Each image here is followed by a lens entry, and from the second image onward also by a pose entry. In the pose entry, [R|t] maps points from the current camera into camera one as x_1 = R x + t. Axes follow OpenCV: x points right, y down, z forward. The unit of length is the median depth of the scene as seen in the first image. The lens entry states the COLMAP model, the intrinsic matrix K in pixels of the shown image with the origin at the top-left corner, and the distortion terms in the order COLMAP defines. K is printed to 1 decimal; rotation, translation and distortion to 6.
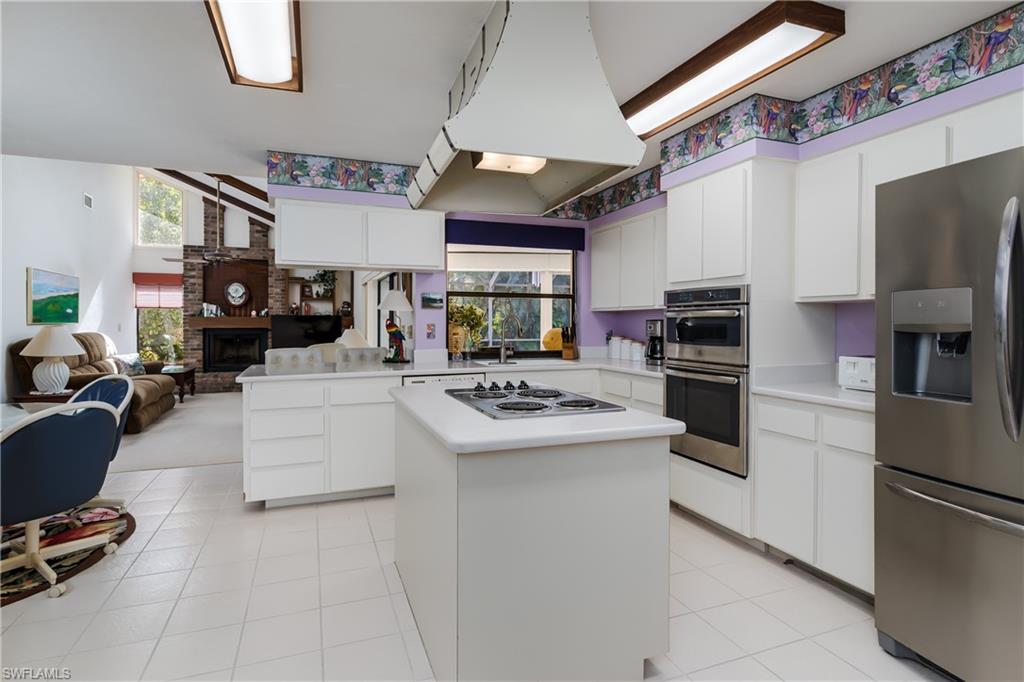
lens RADIAL K [[528.1, 0, 513.6], [0, 528.1, 322.8], [0, 0, 1]] dist [-0.000079, 0.000505]
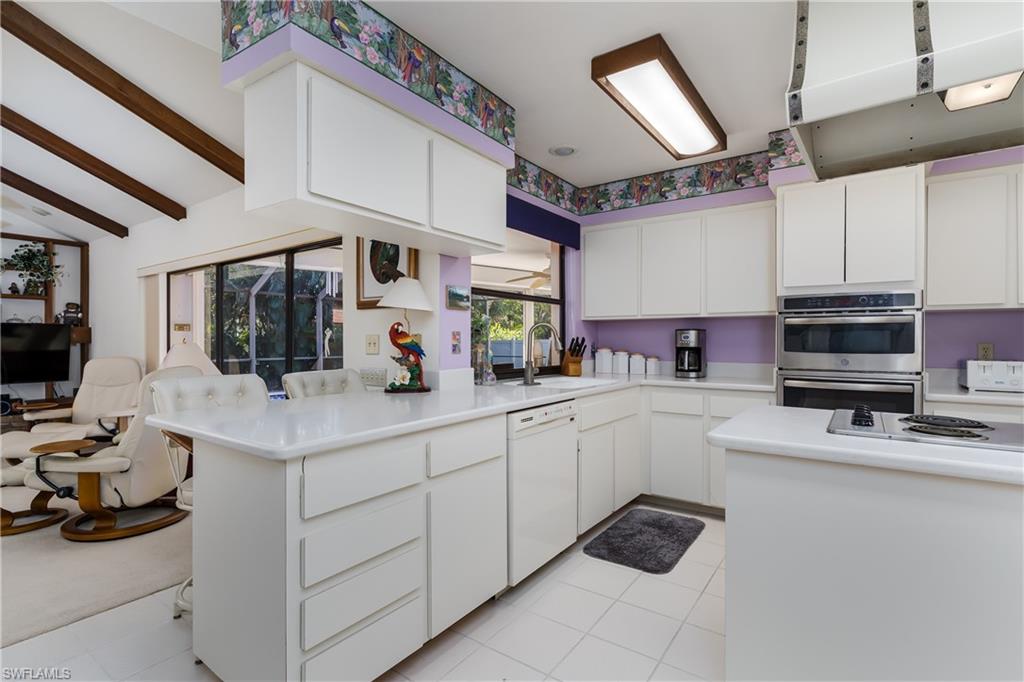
lens RADIAL K [[497.0, 0, 545.3], [0, 497.0, 341.6], [0, 0, 1]] dist [0.019609, -0.014893]
pose [[0.825674, -0.001899, 0.564145, -0.204917], [0.000841, 0.999997, 0.002135, 0.006536], [-0.564147, -0.001288, 0.825673, 0.196497]]
